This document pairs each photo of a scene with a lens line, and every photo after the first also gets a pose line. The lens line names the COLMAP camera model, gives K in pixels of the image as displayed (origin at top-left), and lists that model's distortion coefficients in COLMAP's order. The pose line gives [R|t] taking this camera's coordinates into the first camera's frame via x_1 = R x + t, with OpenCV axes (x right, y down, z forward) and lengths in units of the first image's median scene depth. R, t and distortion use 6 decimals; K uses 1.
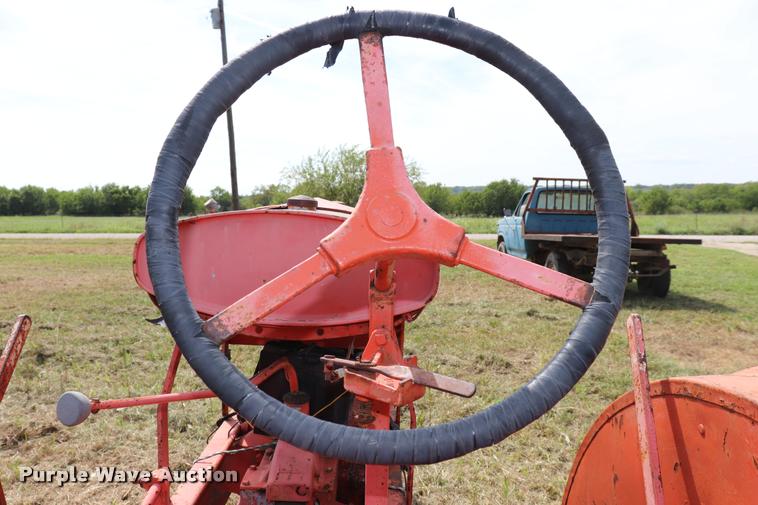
lens RADIAL K [[619.6, 0, 375.6], [0, 619.6, 263.1], [0, 0, 1]] dist [-0.172171, 0.149630]
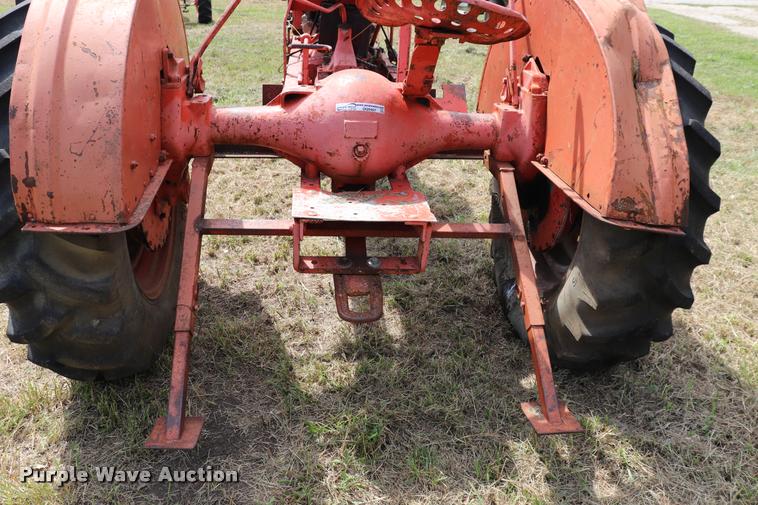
lens RADIAL K [[619.6, 0, 376.3], [0, 619.6, 256.0], [0, 0, 1]] dist [-0.172171, 0.149630]
pose [[0.994901, -0.025395, 0.097610, -0.035464], [-0.011267, 0.933739, 0.357777, 0.032279], [-0.100228, -0.357052, 0.928692, -0.152196]]
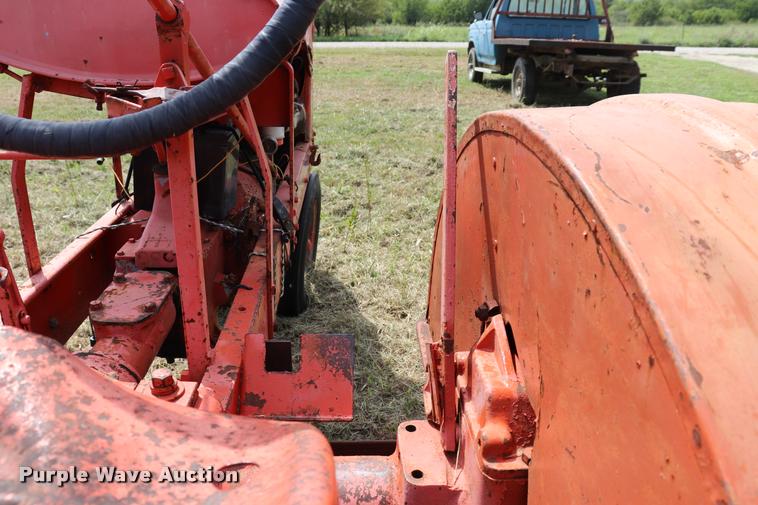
lens RADIAL K [[619.6, 0, 374.5], [0, 619.6, 260.9], [0, 0, 1]] dist [-0.172171, 0.149630]
pose [[0.999433, -0.013888, 0.030678, 0.026889], [0.004368, 0.956773, 0.290803, 0.011924], [-0.033391, -0.290504, 0.956291, 0.000722]]
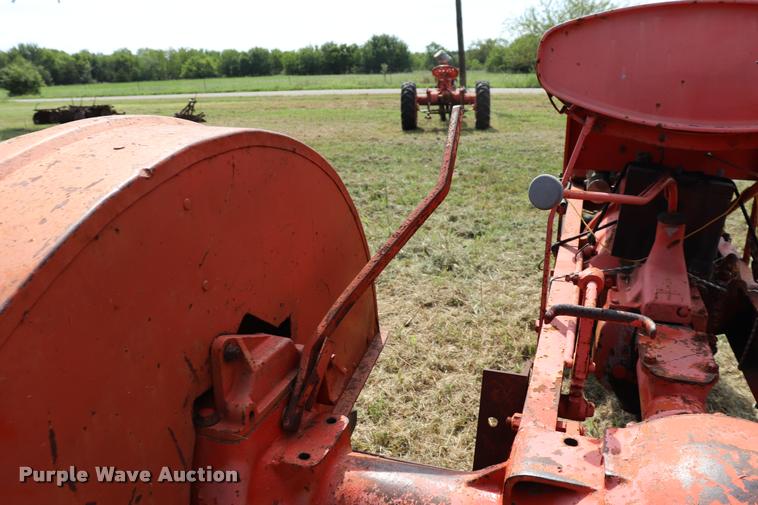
lens RADIAL K [[619.6, 0, 377.8], [0, 619.6, 260.5], [0, 0, 1]] dist [-0.172171, 0.149630]
pose [[0.943158, 0.073663, -0.324078, -0.038642], [0.000315, 0.974928, 0.222519, 0.011659], [0.332344, -0.209973, 0.919488, -0.002945]]
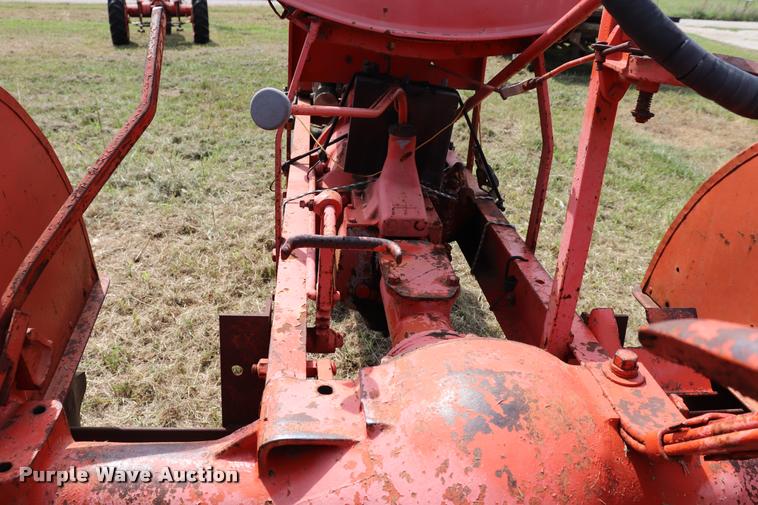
lens RADIAL K [[619.6, 0, 376.7], [0, 619.6, 258.4], [0, 0, 1]] dist [-0.172171, 0.149630]
pose [[0.995374, -0.007059, 0.095821, -0.039418], [-0.026273, 0.939289, 0.342120, 0.012898], [-0.092419, -0.343055, 0.934758, 0.010512]]
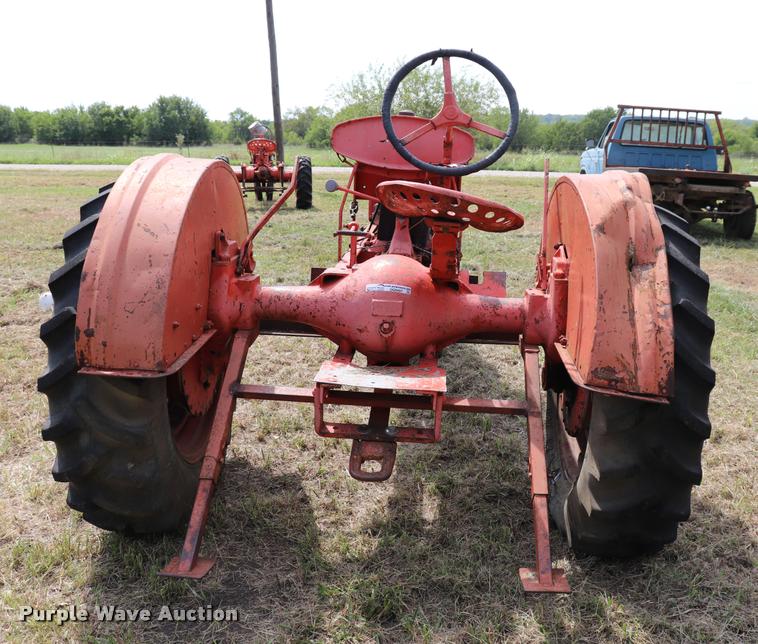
lens RADIAL K [[786.6, 0, 448.5], [0, 786.6, 328.9], [0, 0, 1]] dist [-0.118624, 0.000000]
pose [[0.999703, 0.021306, 0.011794, -0.000880], [-0.022812, 0.988830, 0.147292, 0.031219], [-0.008524, -0.147518, 0.989023, -0.229137]]
